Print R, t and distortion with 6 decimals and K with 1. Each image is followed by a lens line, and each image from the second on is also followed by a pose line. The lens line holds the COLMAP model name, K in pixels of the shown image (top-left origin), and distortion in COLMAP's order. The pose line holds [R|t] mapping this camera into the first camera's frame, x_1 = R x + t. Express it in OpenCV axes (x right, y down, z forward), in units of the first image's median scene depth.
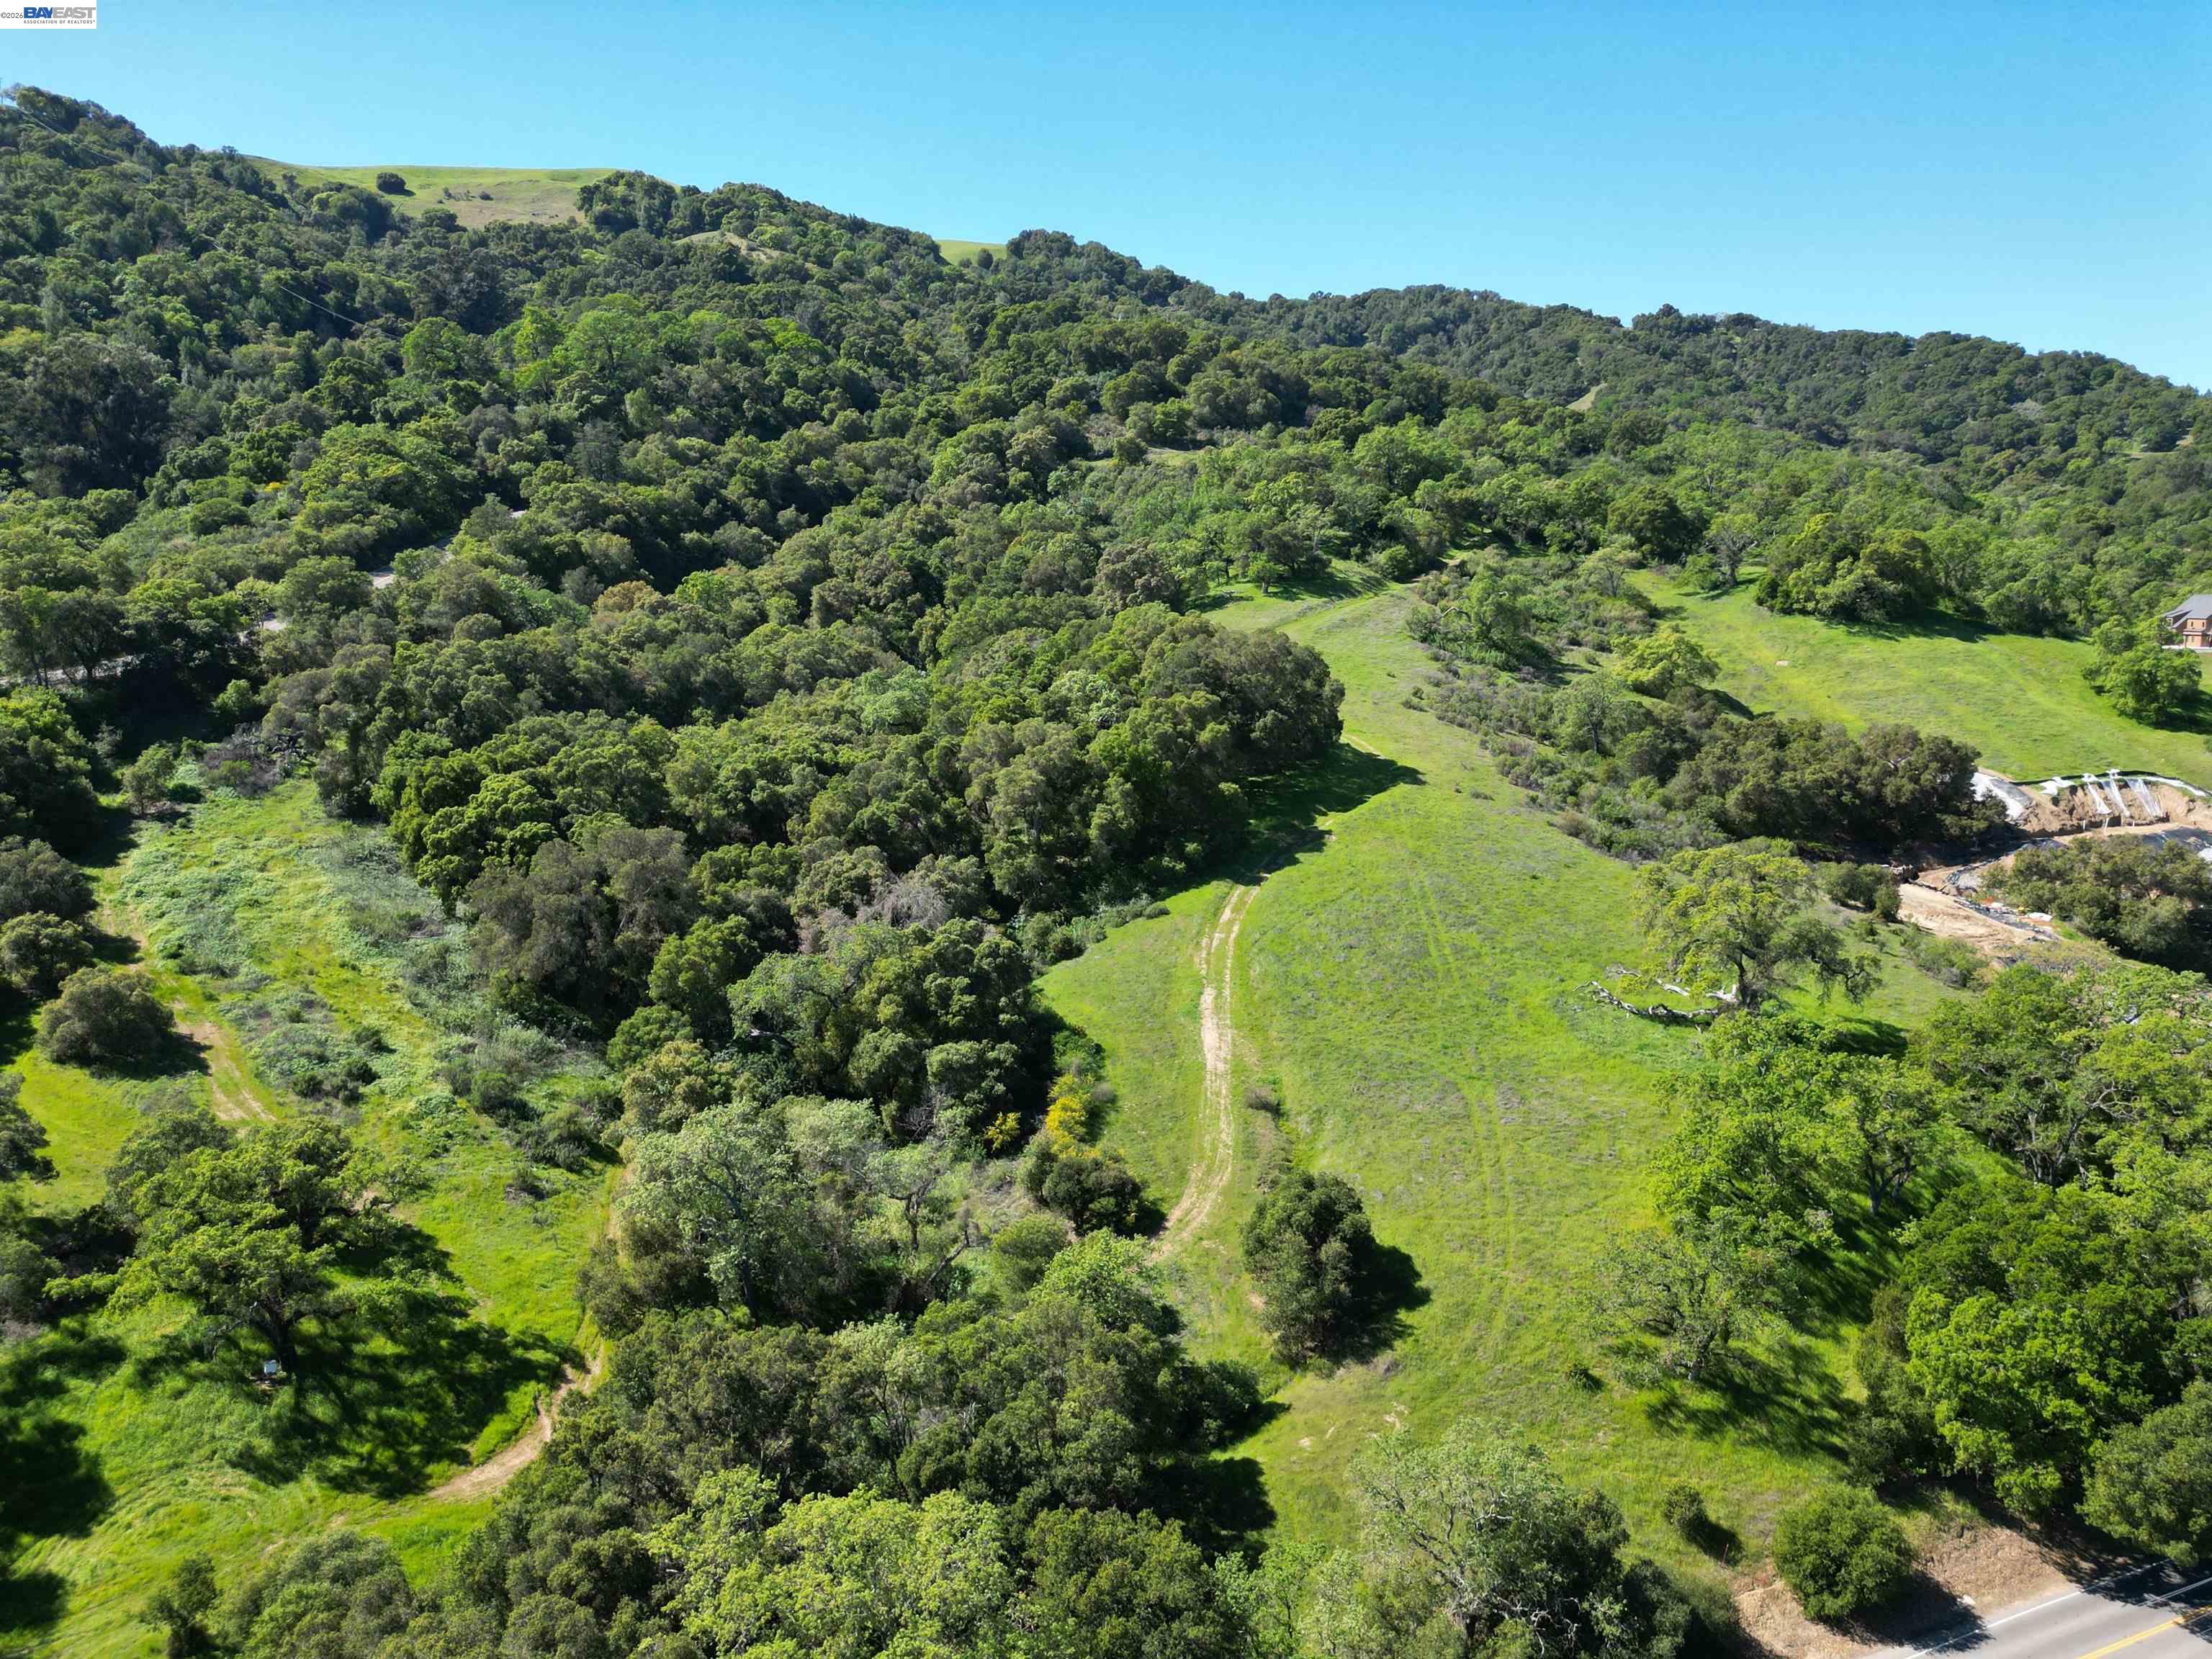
lens RADIAL K [[1547.5, 0, 1102.1], [0, 1547.5, 816.1], [0, 0, 1]] dist [0.072030, -0.057727]
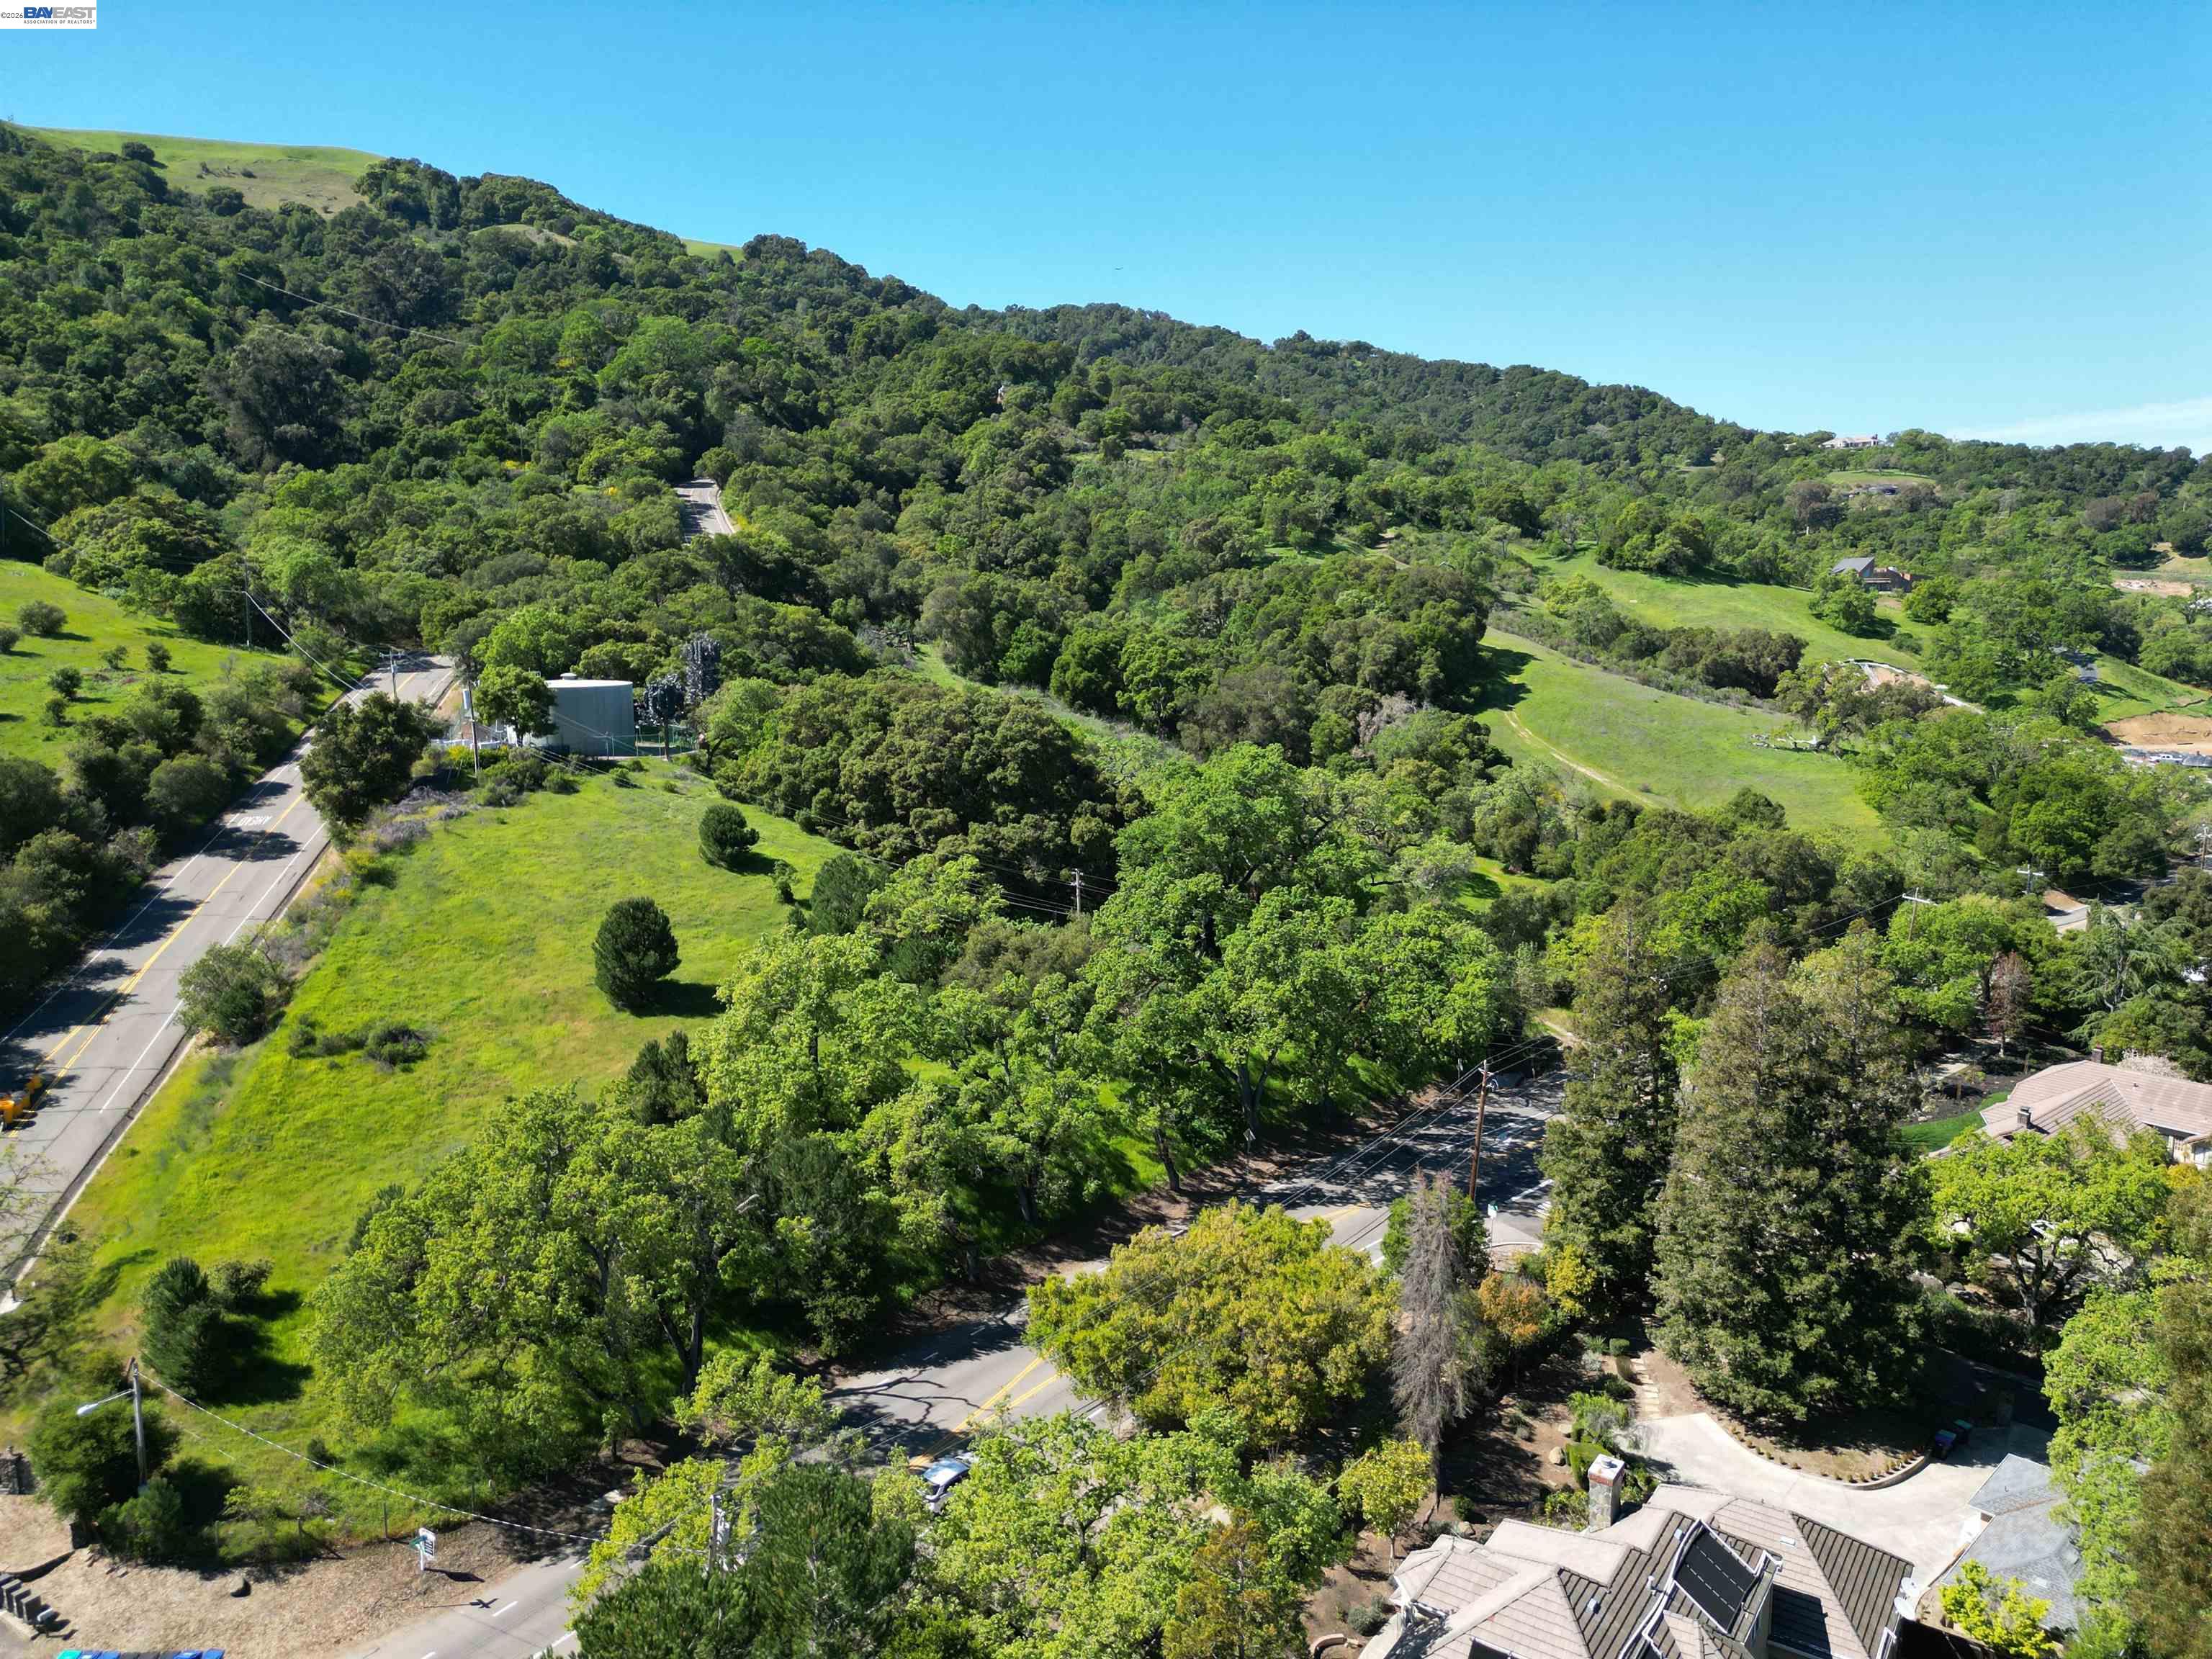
lens RADIAL K [[1547.5, 0, 1083.9], [0, 1547.5, 826.9], [0, 0, 1]] dist [0.072030, -0.057727]
pose [[0.963925, -0.041941, 0.262849, -0.152421], [0.039636, 0.999115, 0.014068, 0.024476], [-0.263206, -0.003143, 0.964735, -0.098106]]
